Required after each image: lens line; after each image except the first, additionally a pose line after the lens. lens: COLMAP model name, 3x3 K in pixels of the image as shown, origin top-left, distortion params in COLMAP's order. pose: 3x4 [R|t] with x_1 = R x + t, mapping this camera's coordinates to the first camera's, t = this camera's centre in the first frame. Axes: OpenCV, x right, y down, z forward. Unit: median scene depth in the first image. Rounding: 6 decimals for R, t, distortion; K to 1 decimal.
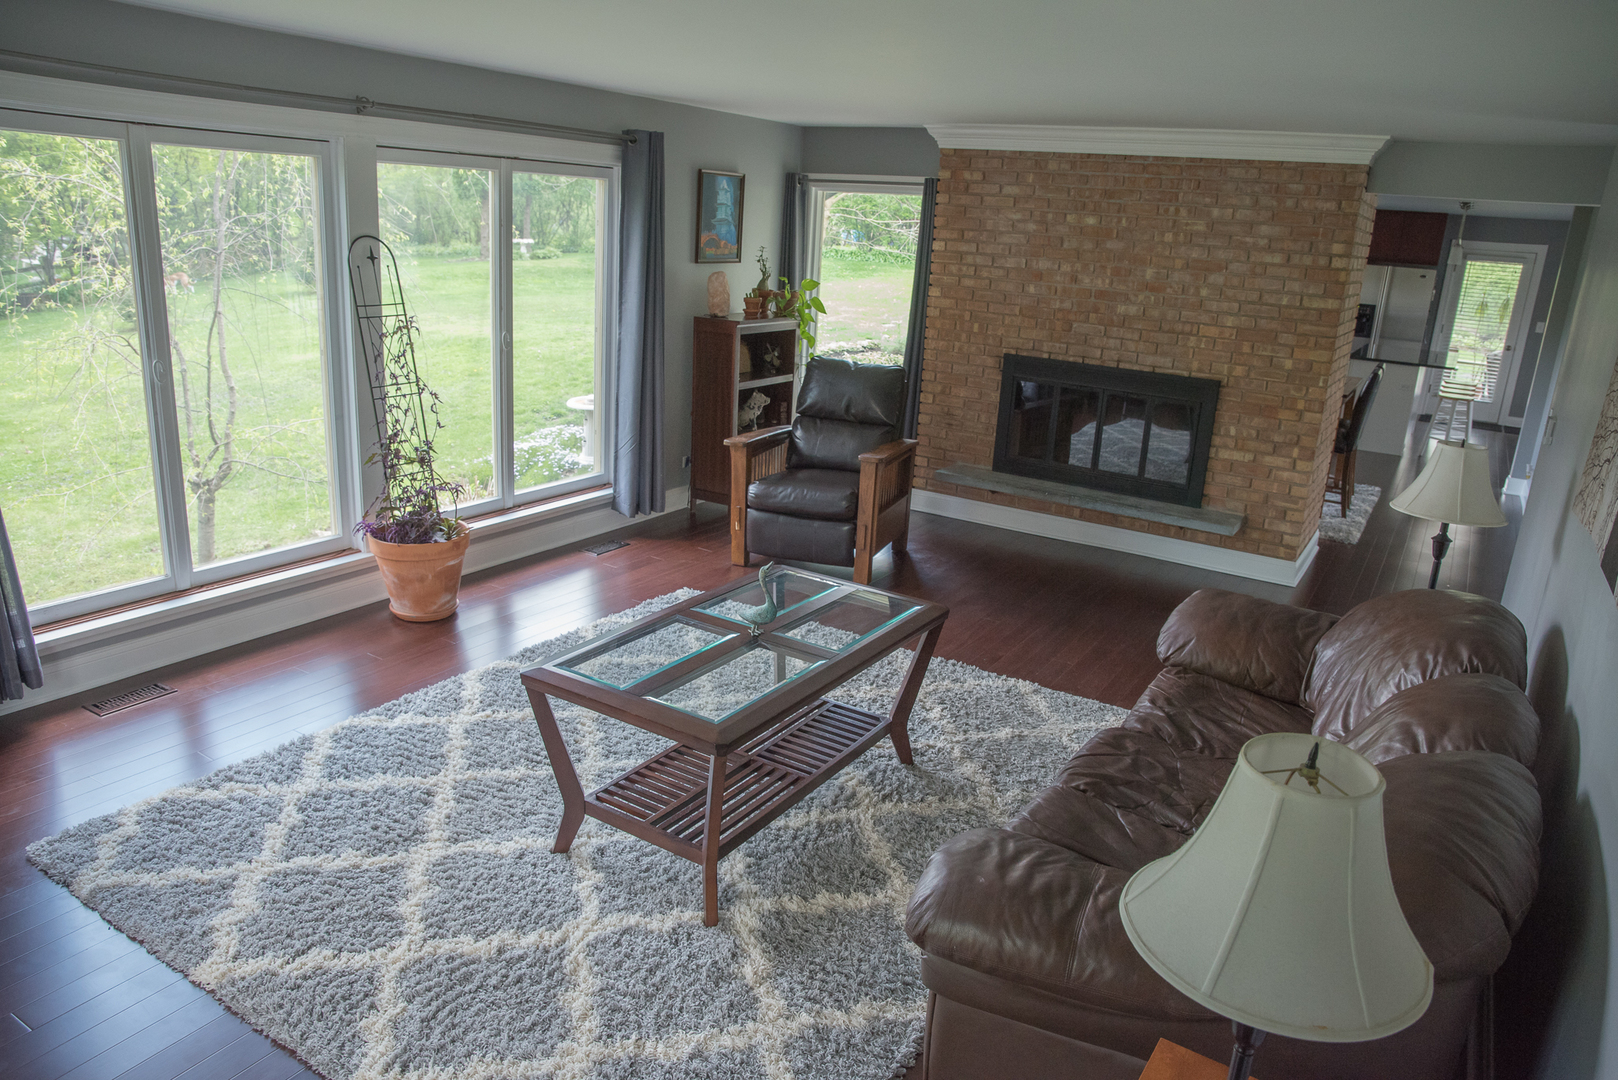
lens RADIAL K [[1111.7, 0, 819.7], [0, 1111.7, 541.6], [0, 0, 1]] dist [-0.026173, 0.029834]
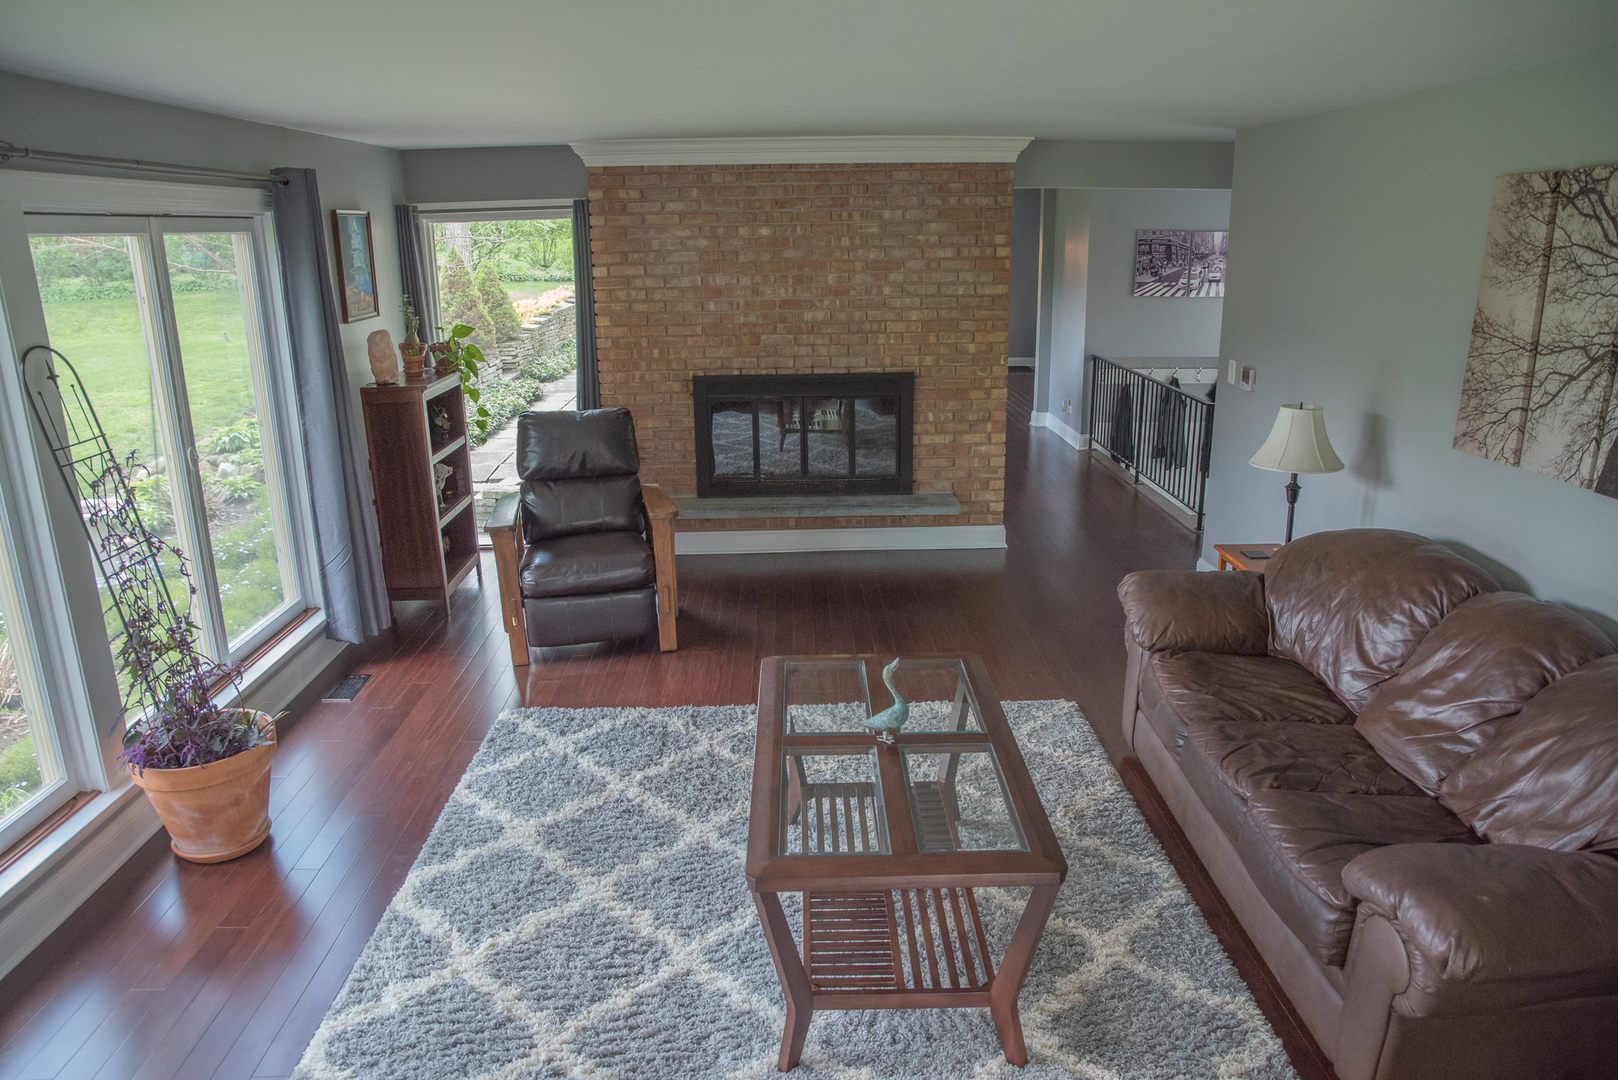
lens RADIAL K [[1111.7, 0, 813.4], [0, 1111.7, 546.7], [0, 0, 1]] dist [-0.026173, 0.029834]
pose [[0.849364, -0.218790, 0.480324, -0.261582], [0.215263, 0.974506, 0.063241, -0.070465], [-0.481916, 0.049681, 0.874808, 0.129697]]
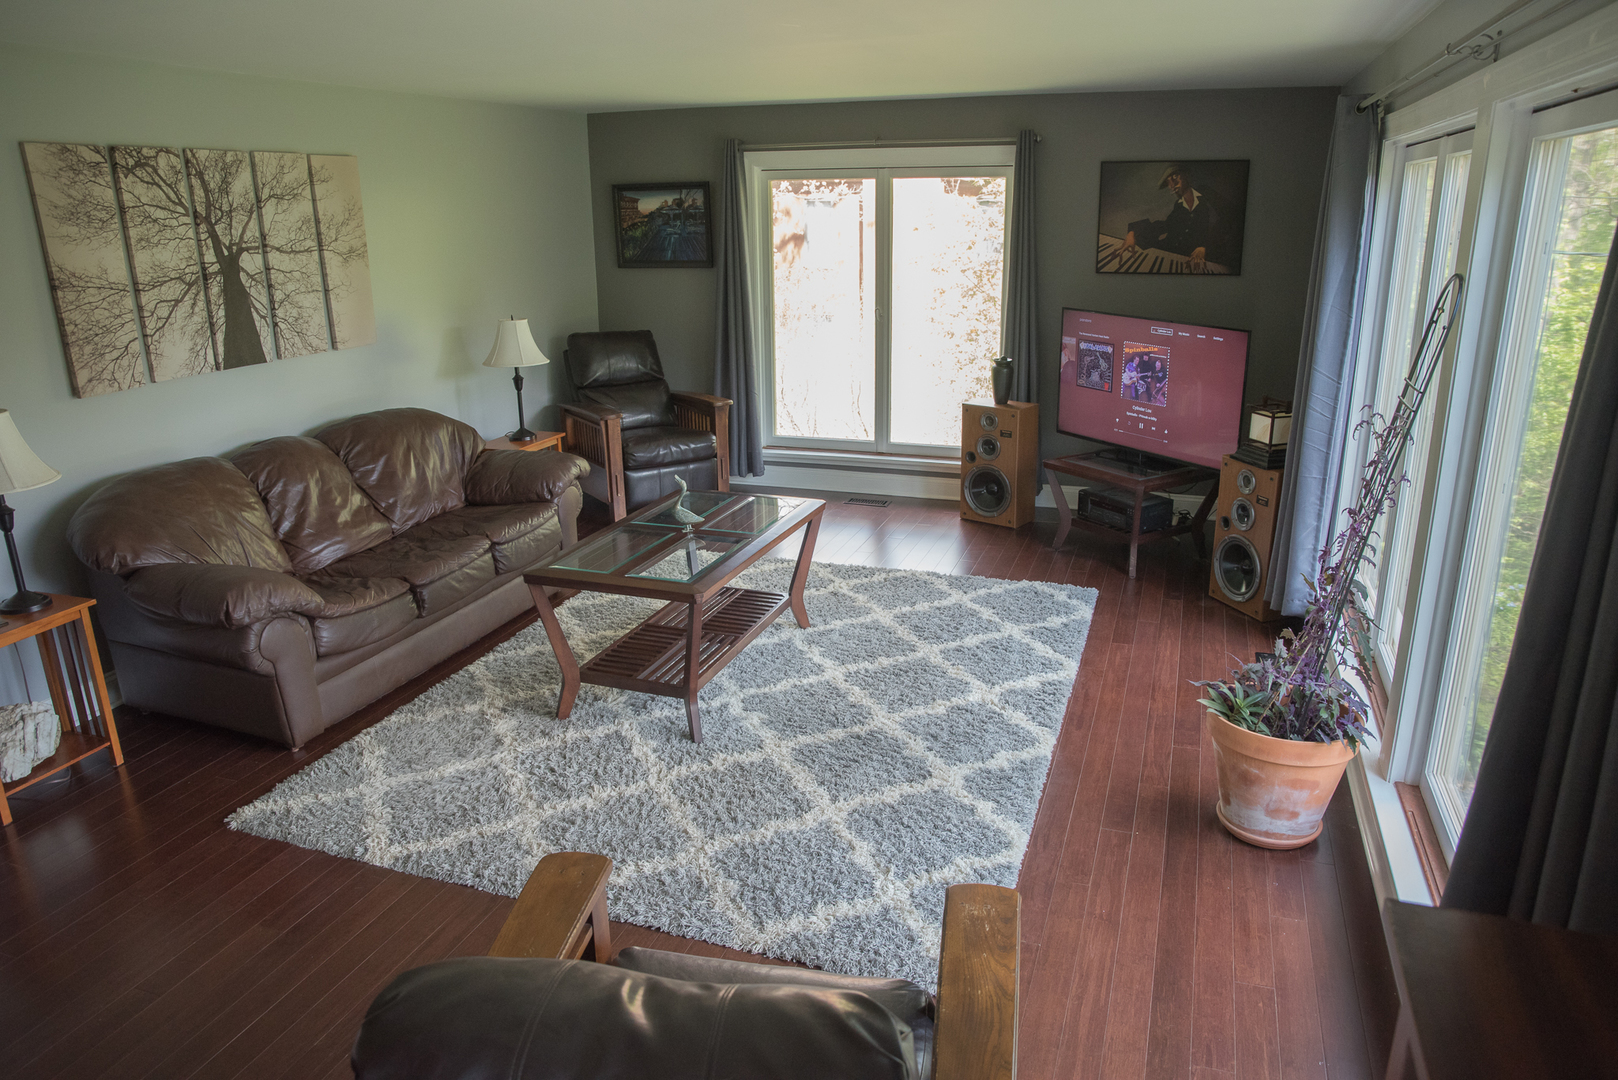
lens RADIAL K [[1111.7, 0, 810.8], [0, 1111.7, 546.1], [0, 0, 1]] dist [-0.026173, 0.029834]
pose [[-0.977443, 0.007549, -0.211065, 0.034477], [-0.110395, 0.833709, 0.541057, -0.319232], [0.180051, 0.552153, -0.814069, 1.077434]]
